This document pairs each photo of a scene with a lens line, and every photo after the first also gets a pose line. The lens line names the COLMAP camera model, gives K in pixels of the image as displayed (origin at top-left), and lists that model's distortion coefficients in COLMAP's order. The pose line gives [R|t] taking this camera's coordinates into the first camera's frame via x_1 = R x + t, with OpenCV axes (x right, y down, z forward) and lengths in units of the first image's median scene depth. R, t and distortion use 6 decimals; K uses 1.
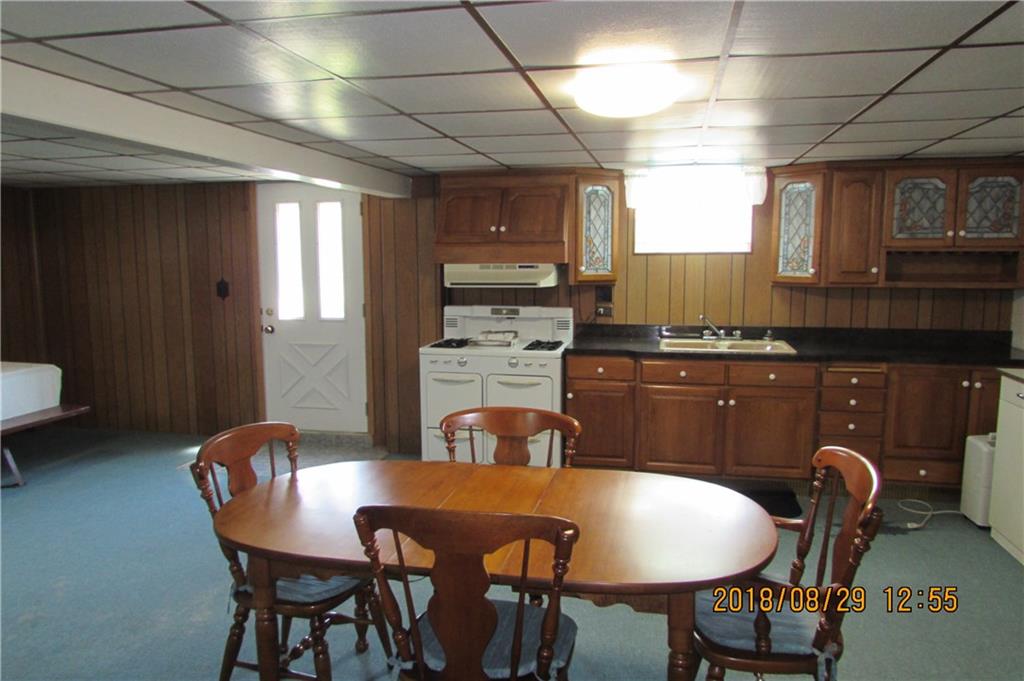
lens RADIAL K [[725.6, 0, 510.4], [0, 725.6, 339.8], [0, 0, 1]] dist [-0.028855, 0.007767]
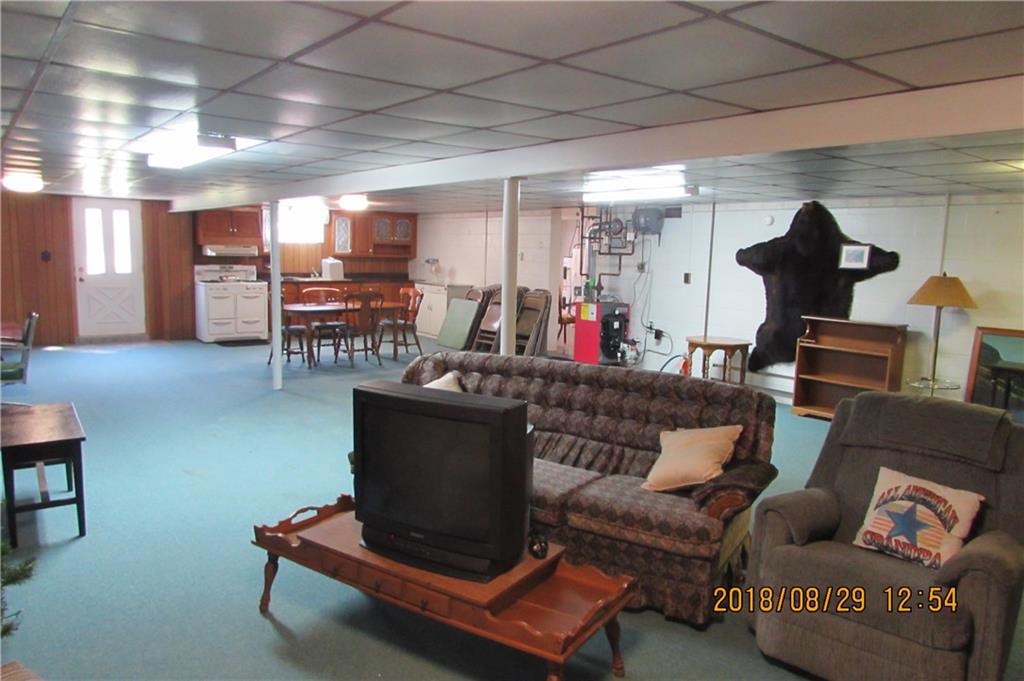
lens RADIAL K [[725.6, 0, 511.0], [0, 725.6, 342.6], [0, 0, 1]] dist [-0.028855, 0.007767]
pose [[0.632469, -0.078345, 0.770614, -1.199088], [0.063574, 0.996766, 0.049160, 0.138618], [-0.771973, 0.017899, 0.635404, -1.067690]]
